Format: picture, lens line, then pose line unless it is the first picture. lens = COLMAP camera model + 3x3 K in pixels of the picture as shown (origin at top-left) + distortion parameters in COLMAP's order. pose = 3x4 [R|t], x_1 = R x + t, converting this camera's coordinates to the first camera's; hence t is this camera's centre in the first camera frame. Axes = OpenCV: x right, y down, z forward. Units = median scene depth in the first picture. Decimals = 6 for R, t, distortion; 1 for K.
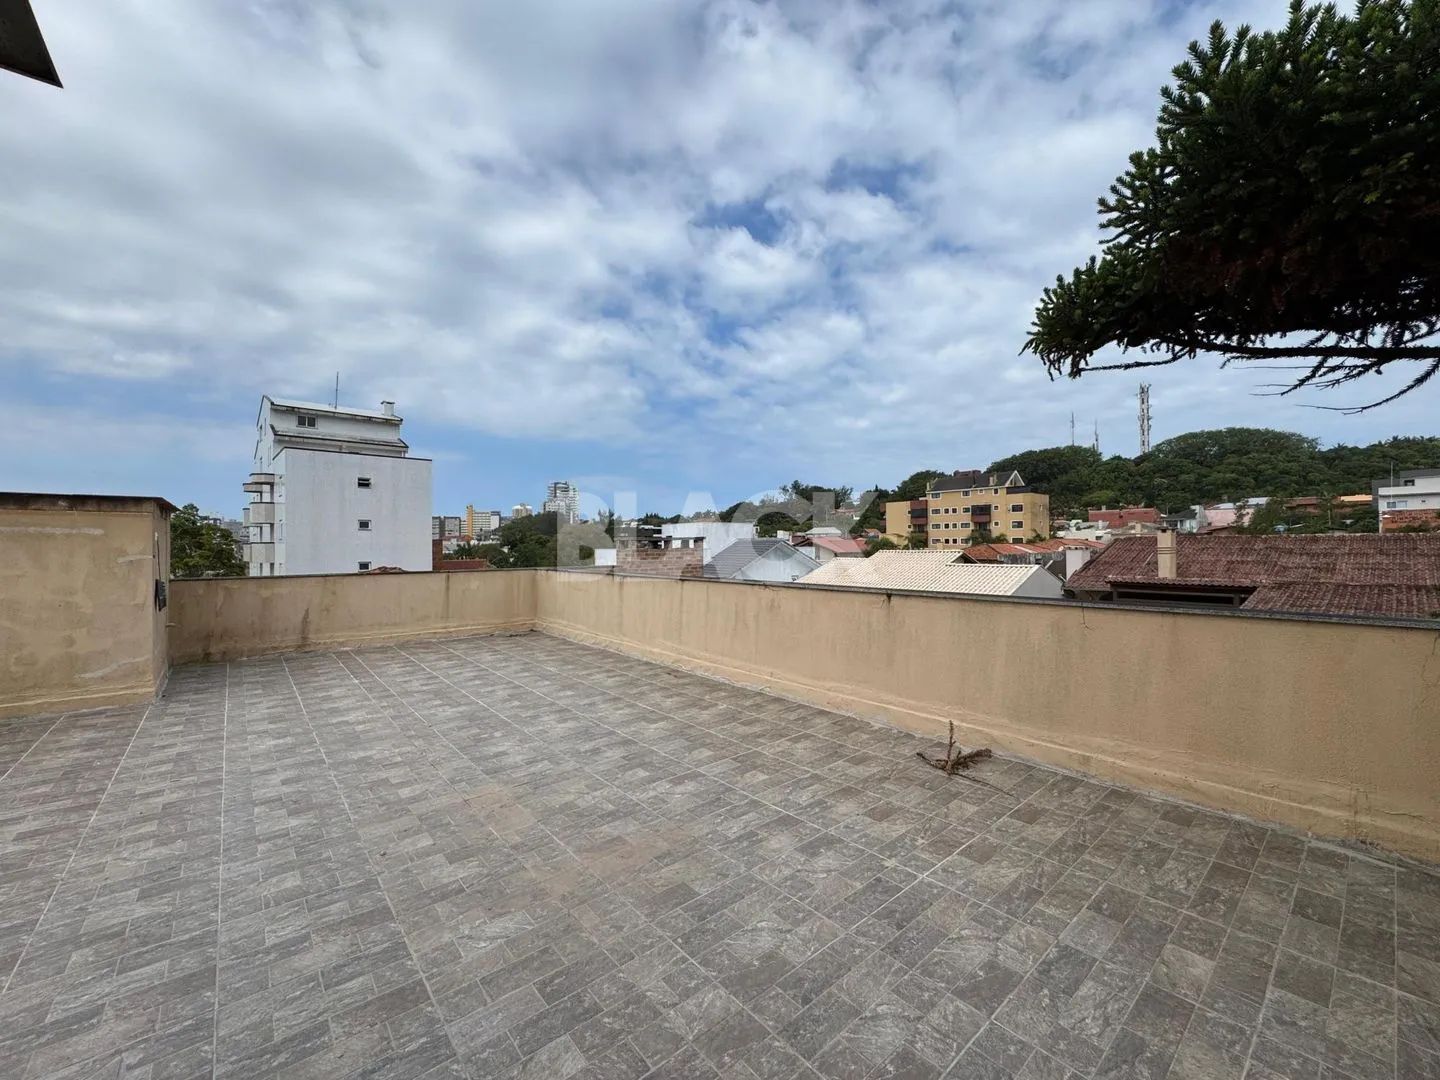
lens RADIAL K [[575.7, 0, 714.4], [0, 575.7, 537.7], [0, 0, 1]] dist [-0.002144, 0.000316]
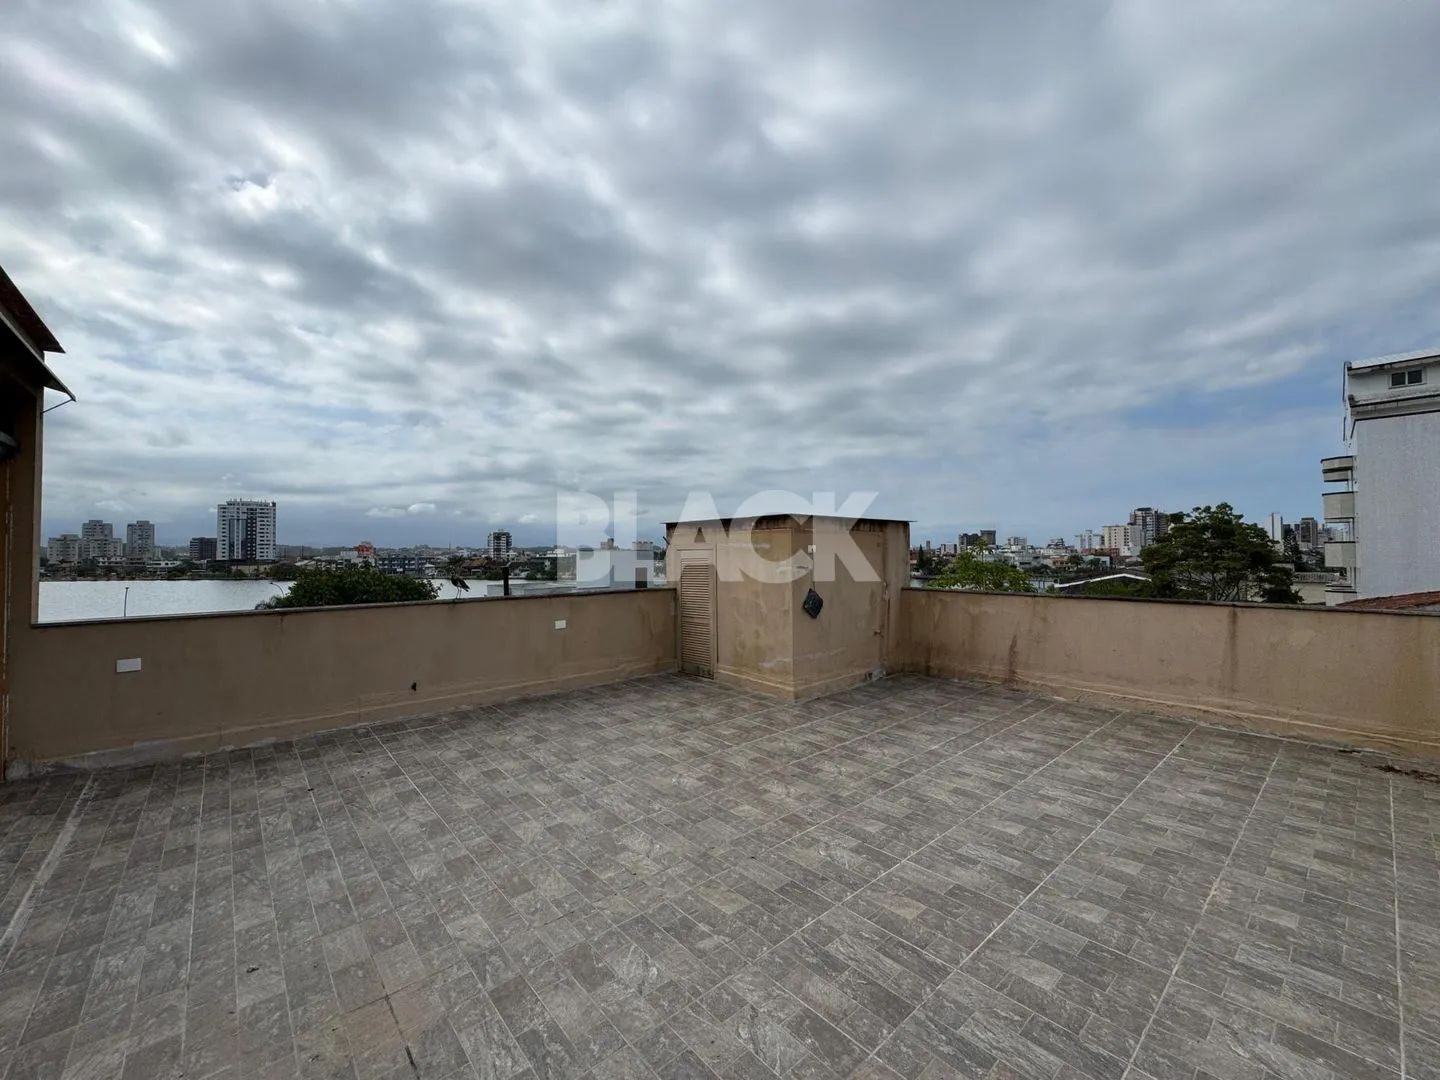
lens RADIAL K [[575.7, 0, 714.4], [0, 575.7, 537.7], [0, 0, 1]] dist [-0.002144, 0.000316]
pose [[0.016928, -0.018142, -0.999692, 0.126501], [0.020073, 0.999640, -0.017802, -0.008382], [0.999655, -0.019765, 0.017286, 0.888845]]
